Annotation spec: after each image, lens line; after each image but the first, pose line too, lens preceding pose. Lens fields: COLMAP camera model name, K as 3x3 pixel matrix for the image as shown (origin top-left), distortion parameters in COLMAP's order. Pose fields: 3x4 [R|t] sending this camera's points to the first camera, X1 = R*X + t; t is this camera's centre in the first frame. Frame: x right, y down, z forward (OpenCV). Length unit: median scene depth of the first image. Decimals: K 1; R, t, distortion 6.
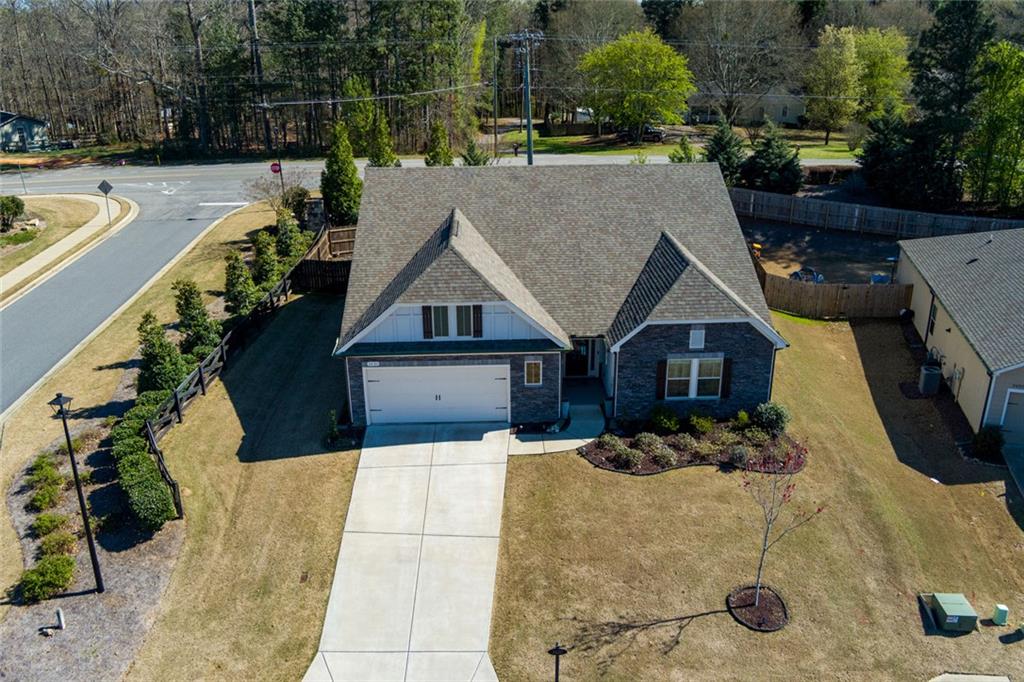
lens RADIAL K [[825.2, 0, 508.9], [0, 825.2, 332.2], [0, 0, 1]] dist [-0.074378, 0.019764]
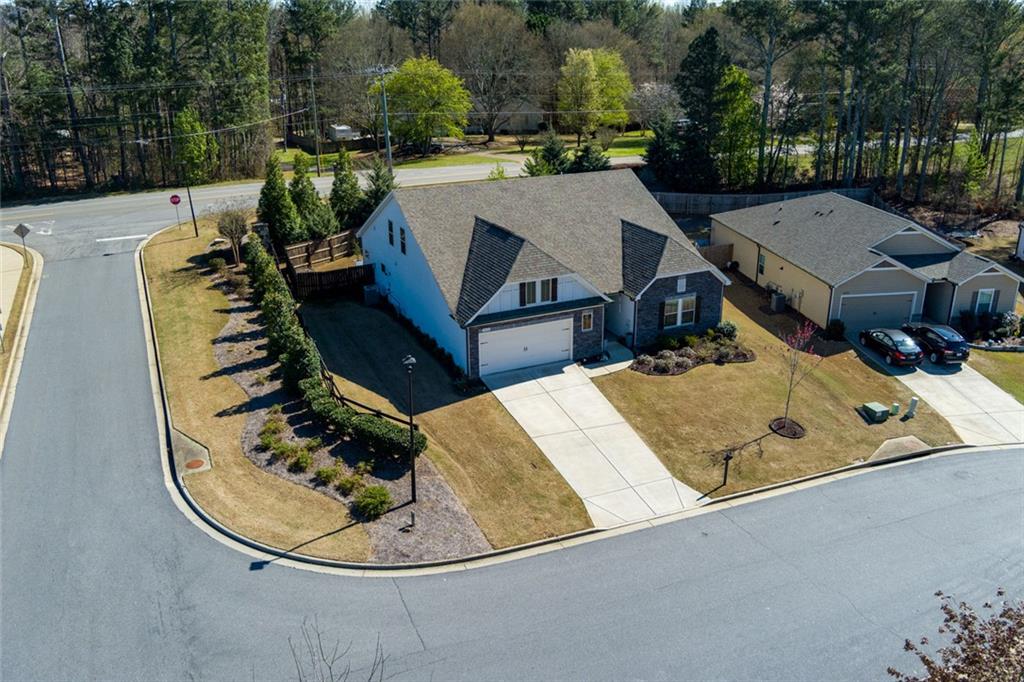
lens RADIAL K [[825.2, 0, 507.5], [0, 825.2, 335.7], [0, 0, 1]] dist [-0.074378, 0.019764]
pose [[0.919469, -0.135978, 0.368901, -0.638418], [0.137686, 0.990235, 0.021827, 0.023077], [-0.368266, 0.030723, 0.929213, -0.289827]]
